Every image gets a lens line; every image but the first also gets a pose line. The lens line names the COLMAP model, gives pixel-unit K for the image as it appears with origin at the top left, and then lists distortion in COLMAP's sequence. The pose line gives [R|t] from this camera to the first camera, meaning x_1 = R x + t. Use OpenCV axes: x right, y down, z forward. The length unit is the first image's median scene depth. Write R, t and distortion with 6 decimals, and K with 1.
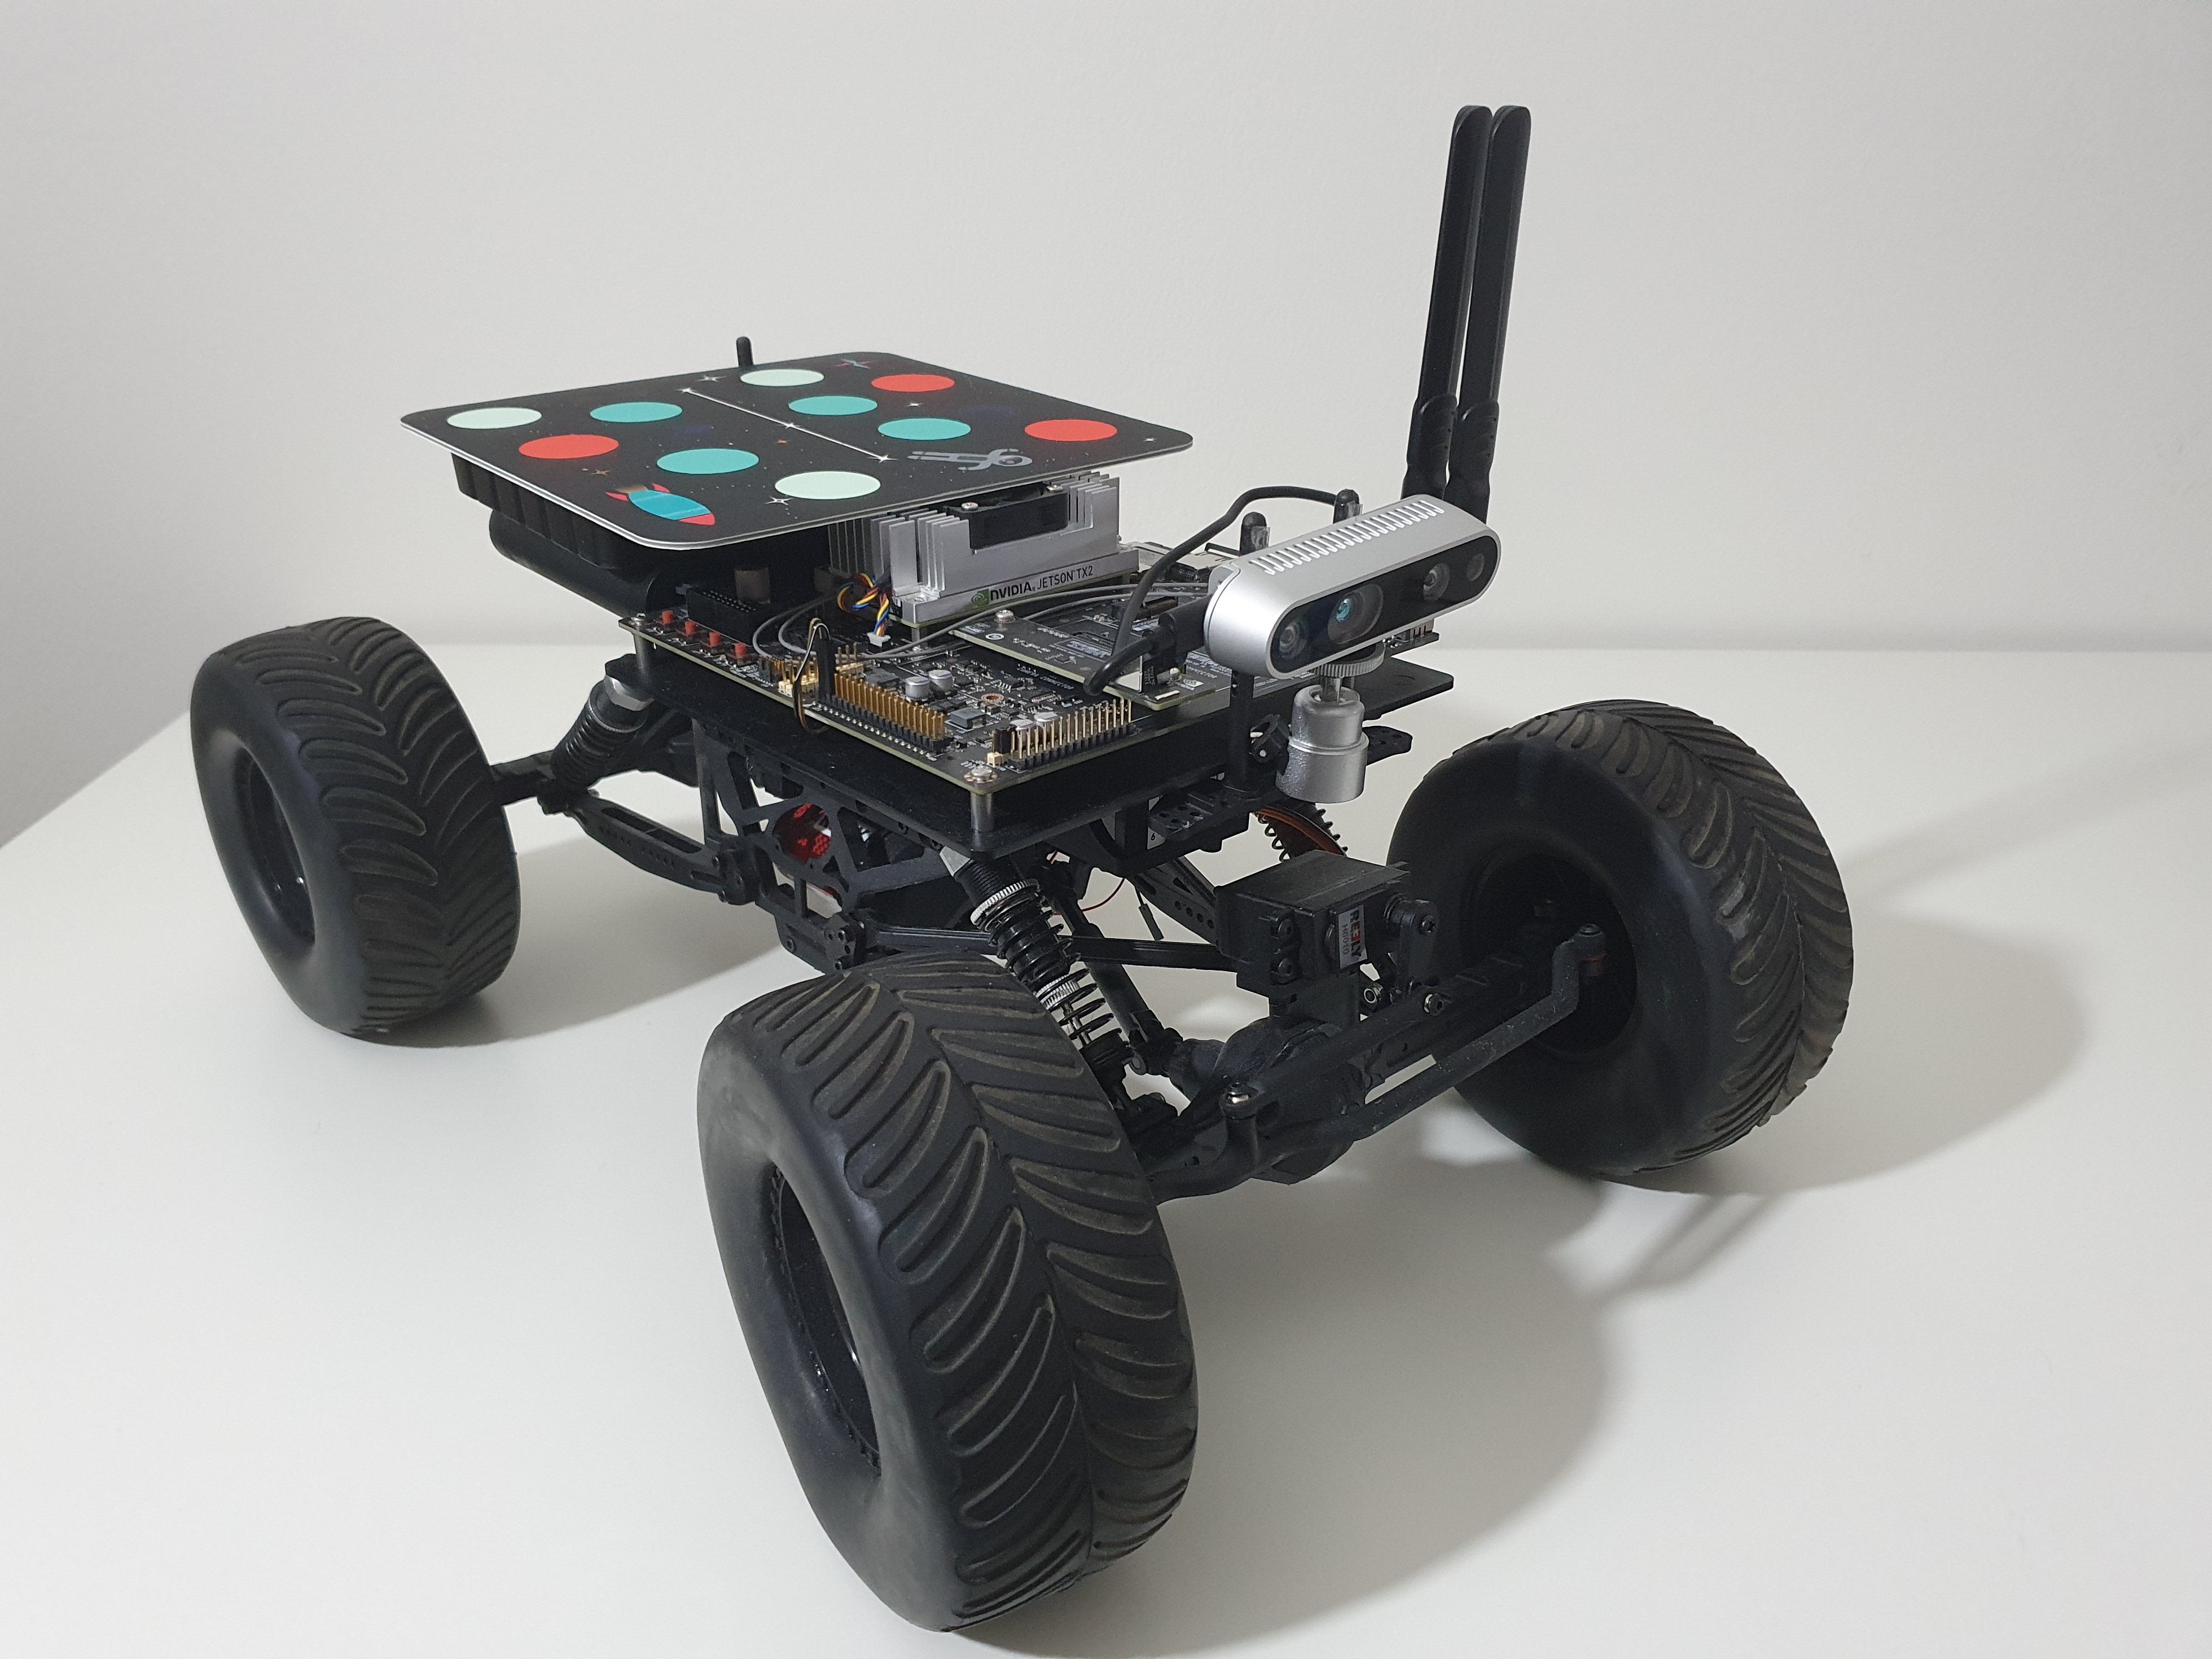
lens RADIAL K [[1693.5, 0, 1106.0], [0, 1693.5, 829.5], [0, 0, 1]] dist [-0.005801, 0.001453]
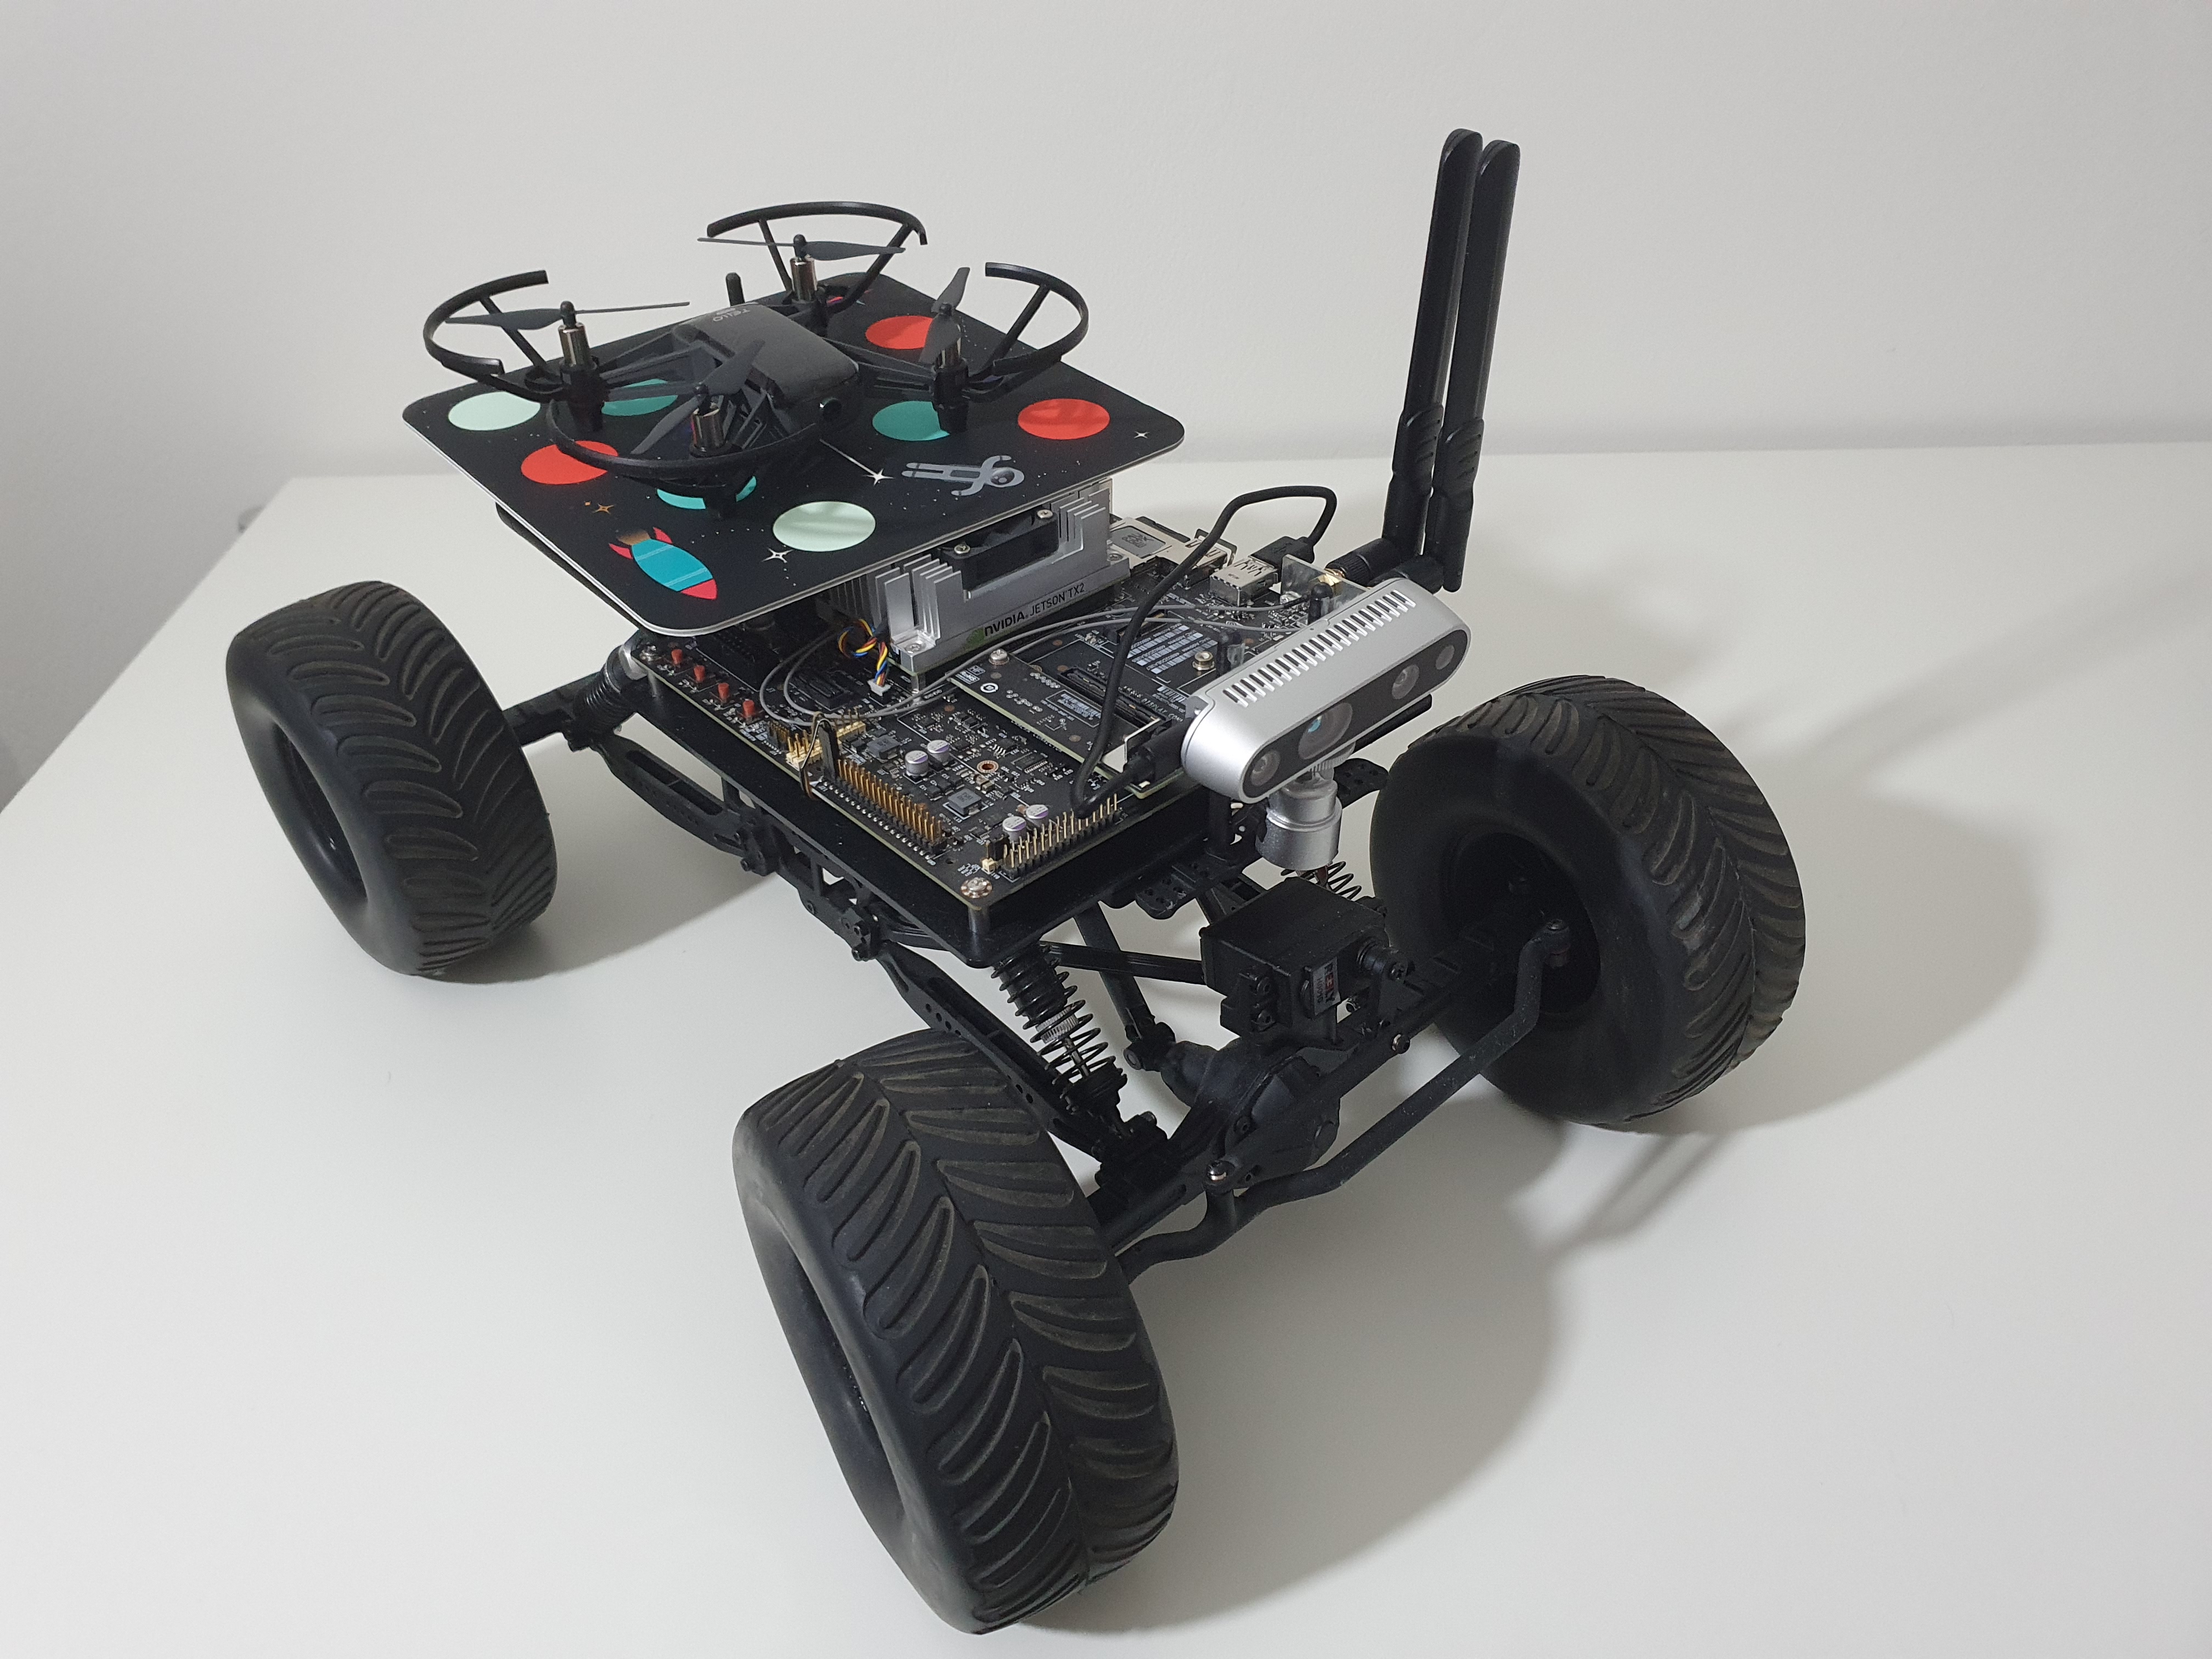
lens RADIAL K [[1672.9, 0, 1106.0], [0, 1672.9, 829.5], [0, 0, 1]] dist [0.003803, -0.001831]
pose [[0.999746, -0.014705, -0.017084, 0.022033], [0.017684, 0.981635, 0.189949, -0.218508], [0.013978, -0.190203, 0.981645, -0.029822]]
